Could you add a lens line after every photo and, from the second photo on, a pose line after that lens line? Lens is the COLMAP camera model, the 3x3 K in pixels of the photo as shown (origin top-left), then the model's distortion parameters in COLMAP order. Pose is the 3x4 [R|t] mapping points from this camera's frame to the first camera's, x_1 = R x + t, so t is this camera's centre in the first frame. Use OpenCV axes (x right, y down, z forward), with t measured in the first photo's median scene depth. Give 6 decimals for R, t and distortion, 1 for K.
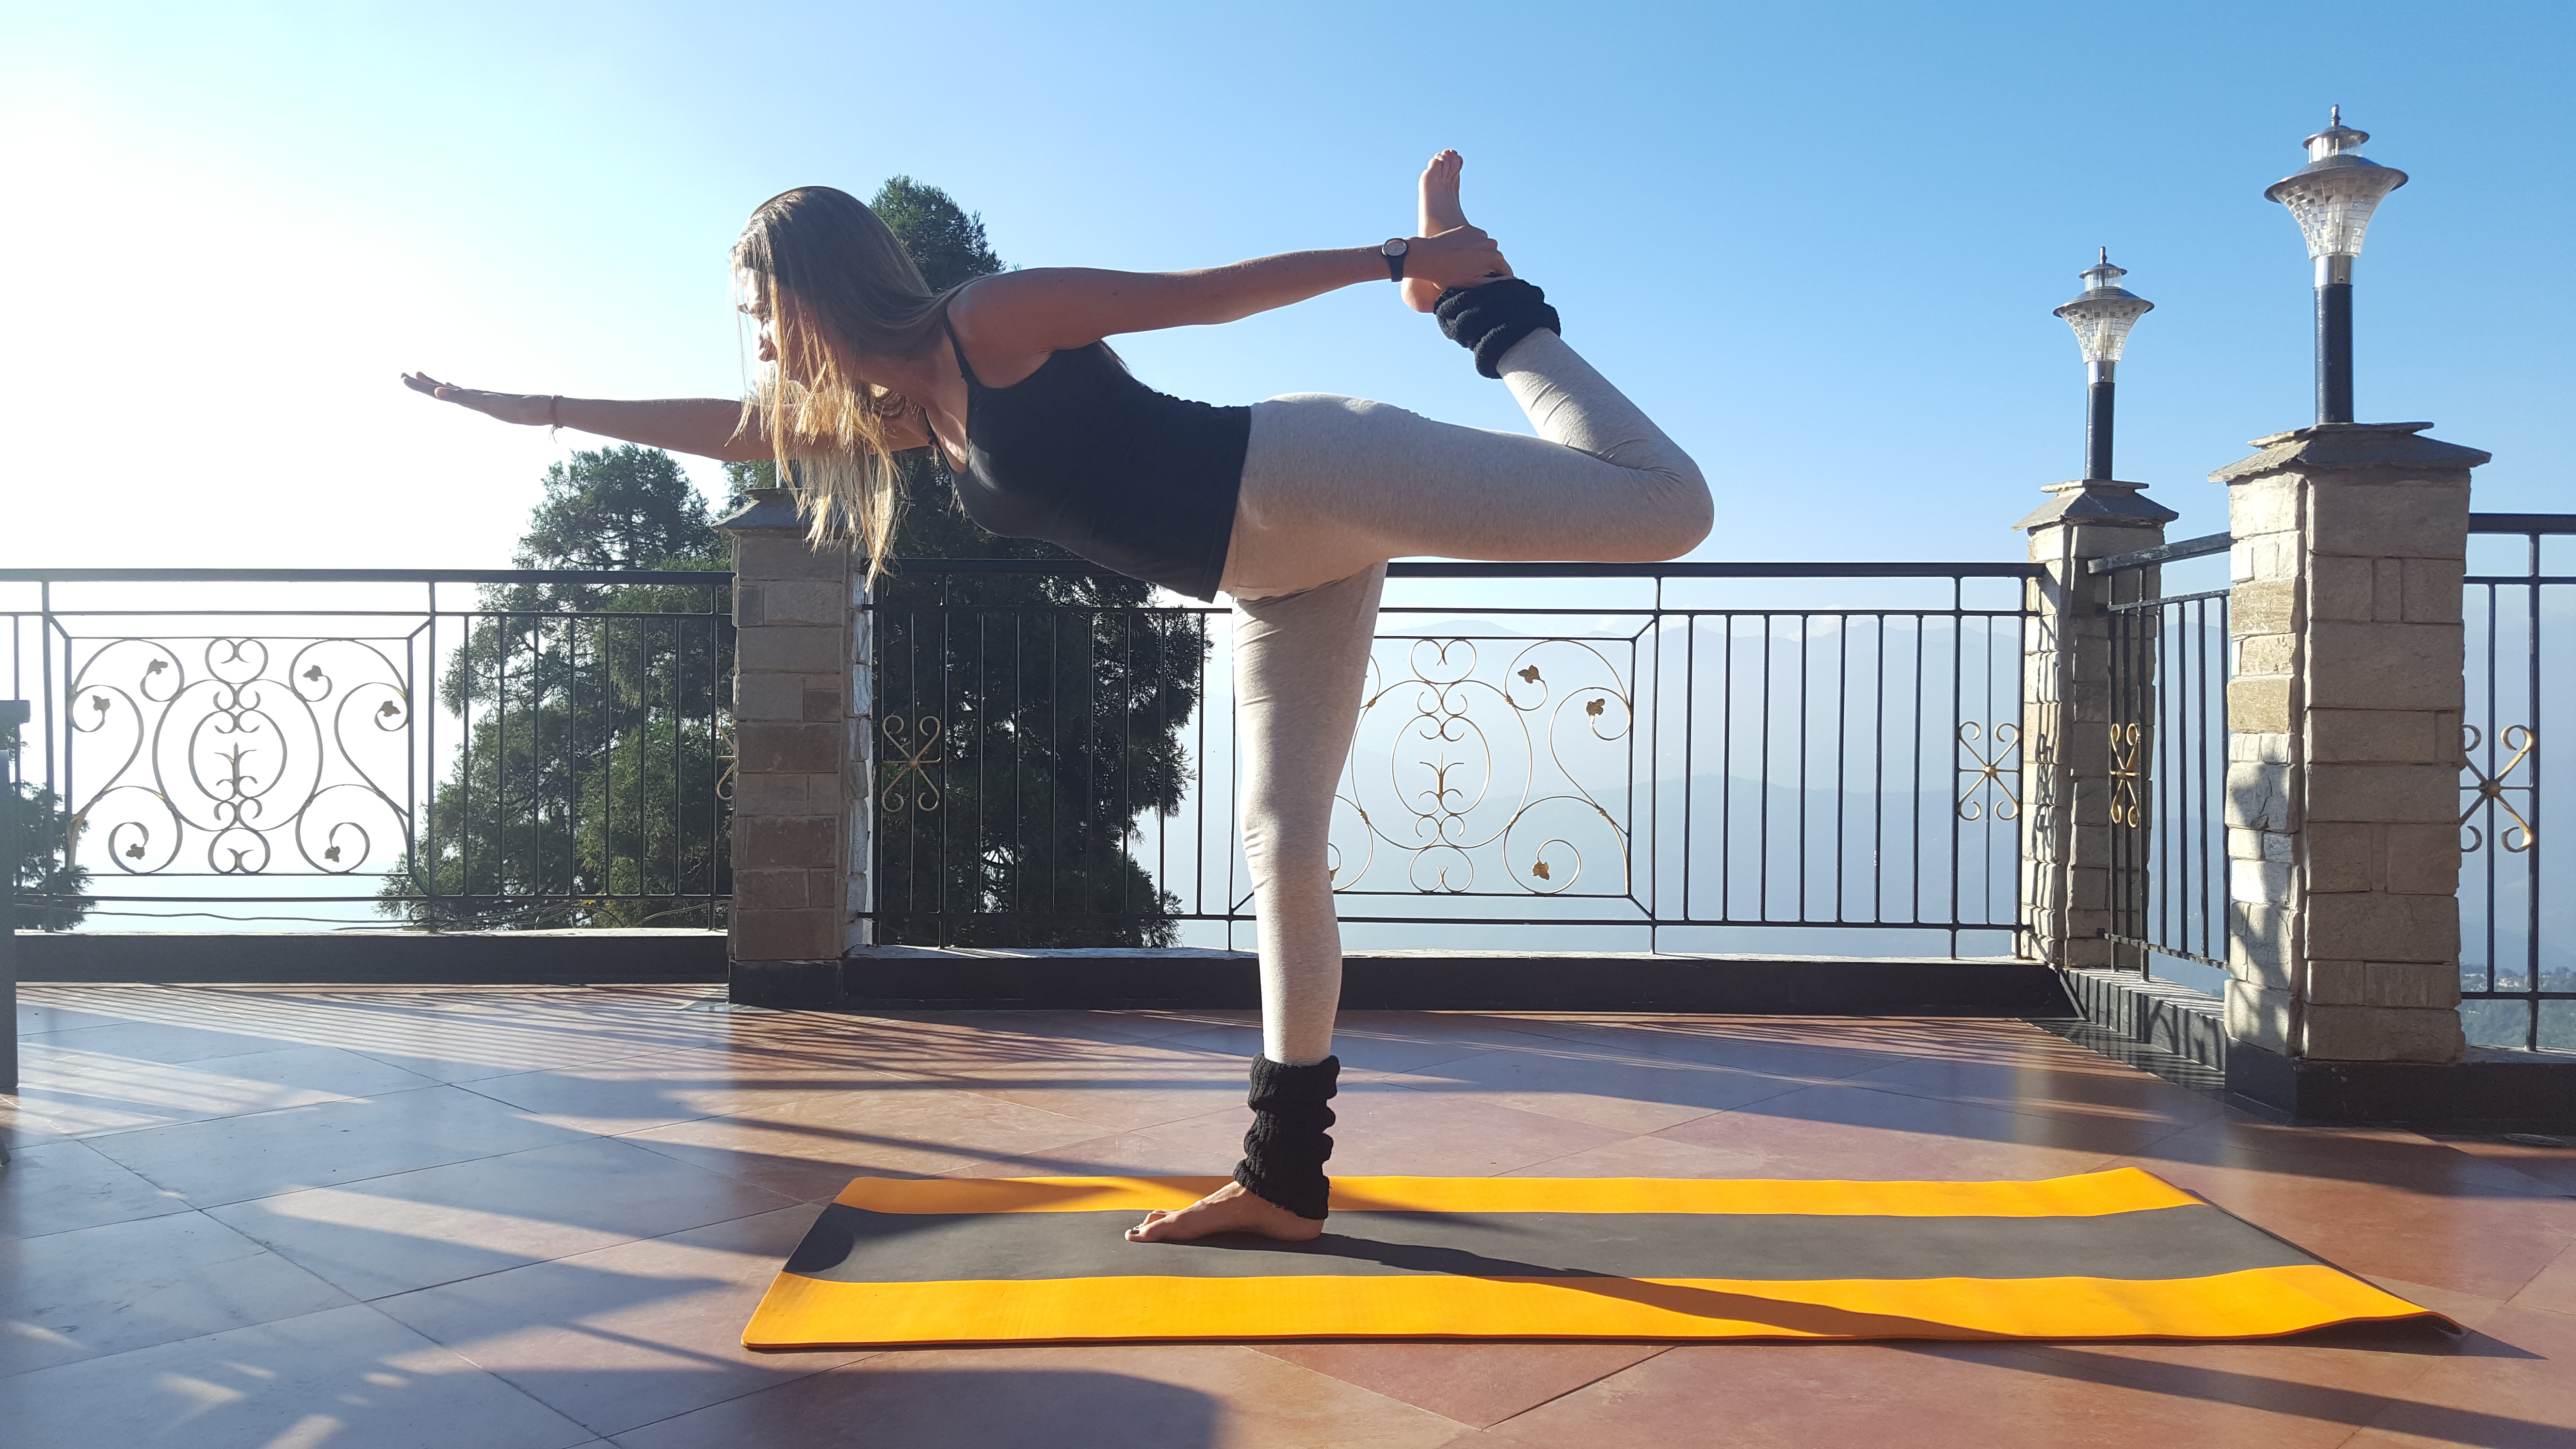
lens RADIAL K [[2242.5, 0, 1035.1], [0, 2242.5, 735.8], [0, 0, 1]] dist [0.058070, -0.079107]
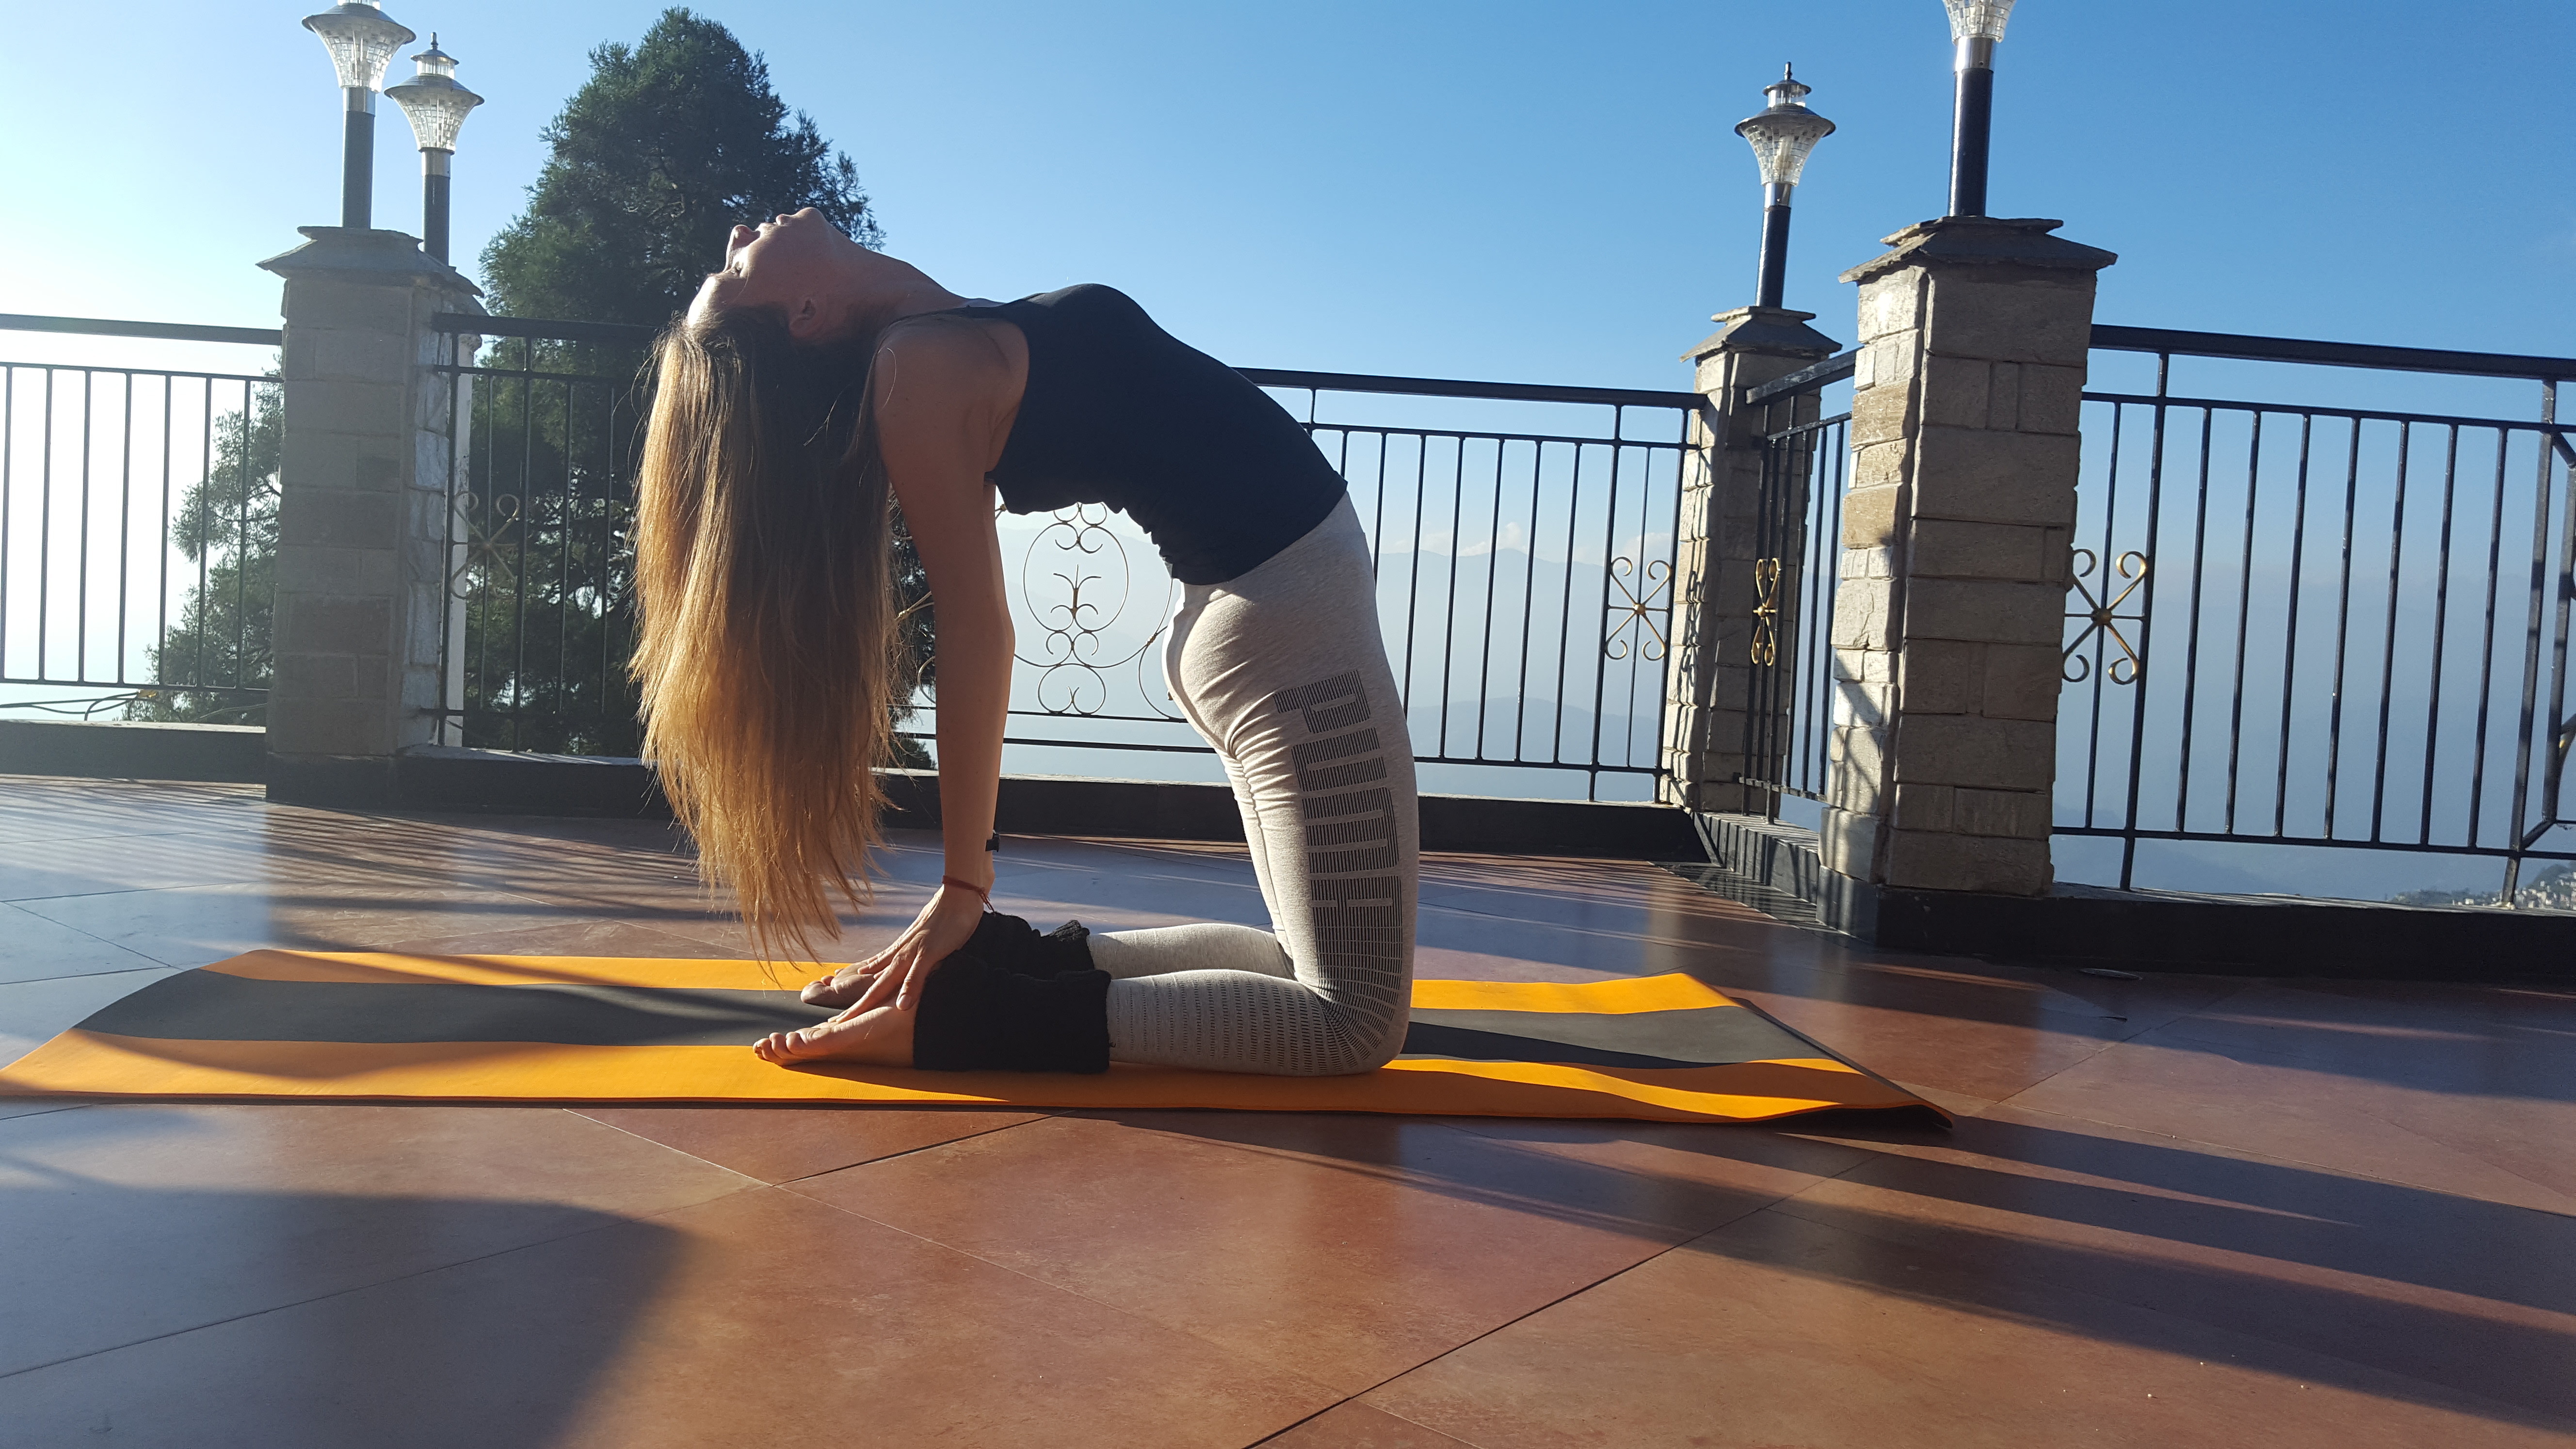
lens RADIAL K [[2141.4, 0, 1169.3], [0, 2141.4, 809.8], [0, 0, 1]] dist [0.143399, -0.274509]
pose [[0.995594, 0.037302, 0.086028, 0.146410], [-0.041715, 0.997873, 0.050091, 0.063739], [-0.083976, -0.053459, 0.995033, 0.093649]]
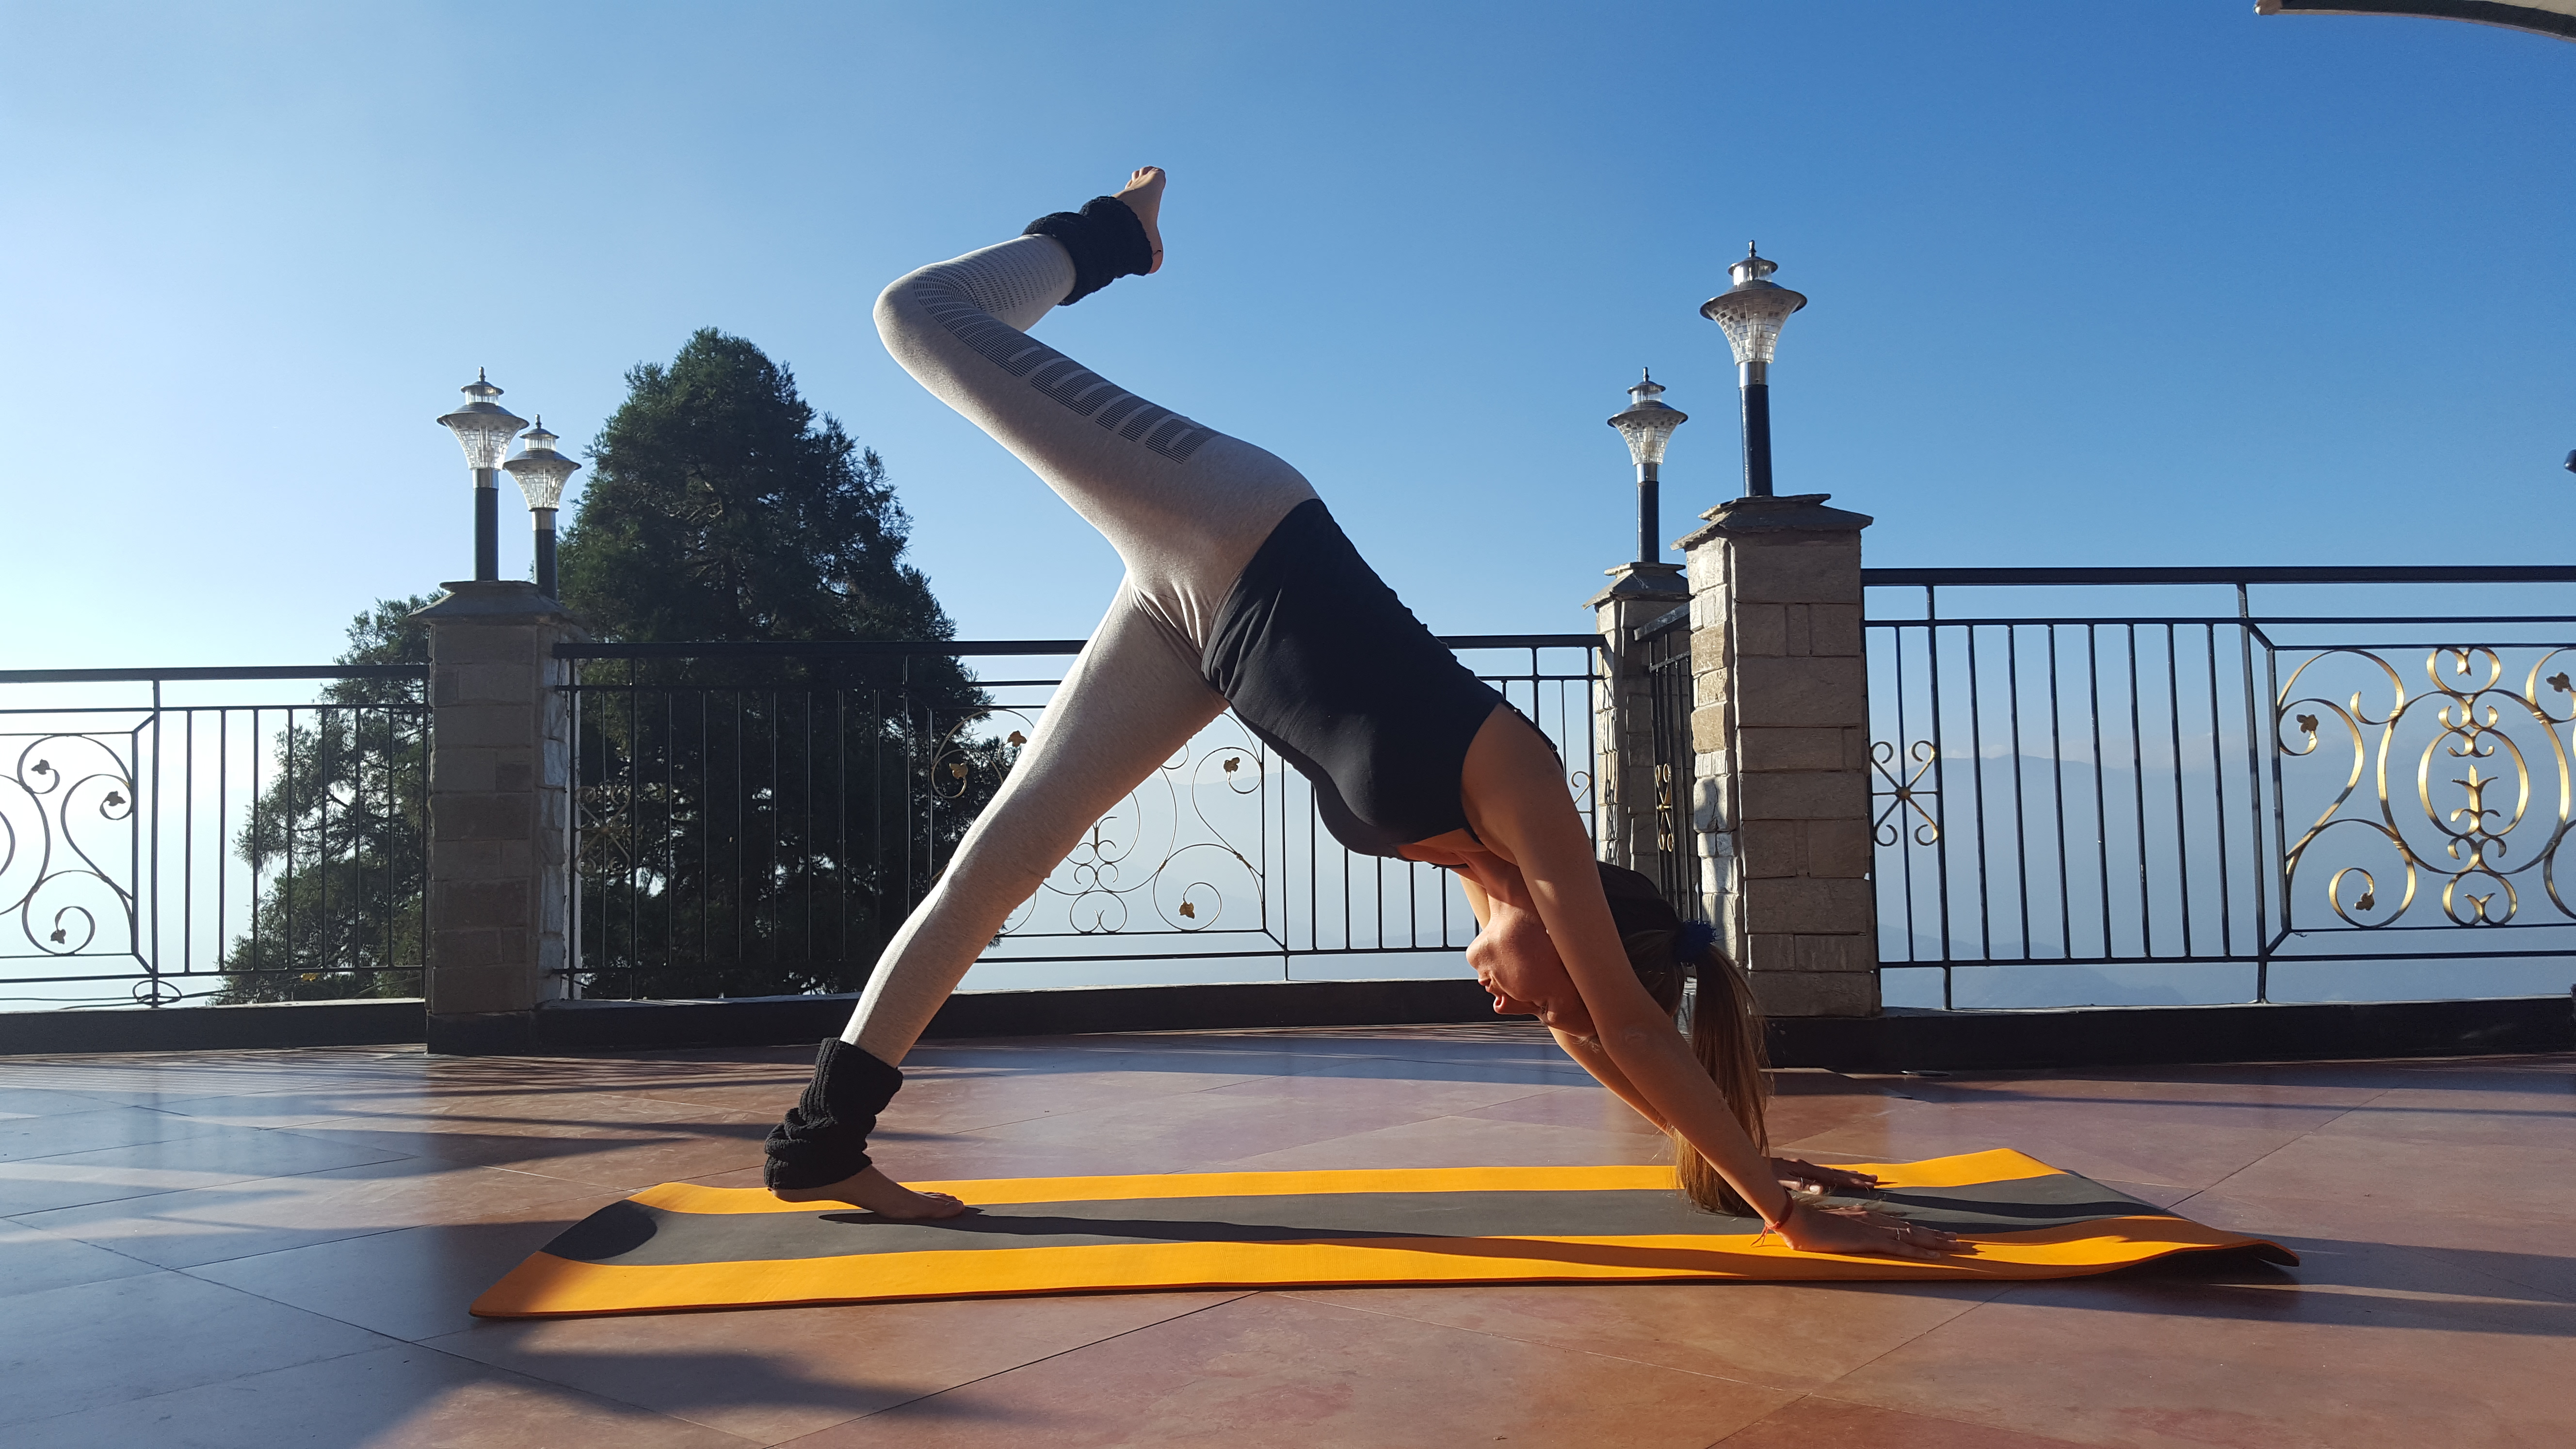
lens RADIAL K [[2458.2, 0, 1284.5], [0, 2458.2, 778.6], [0, 0, 1]] dist [0.215070, -0.497015]
pose [[0.994793, -0.023001, 0.099284, 0.153242], [0.030494, 0.996745, -0.074628, 0.088641], [-0.097245, 0.077267, 0.992257, -0.245697]]
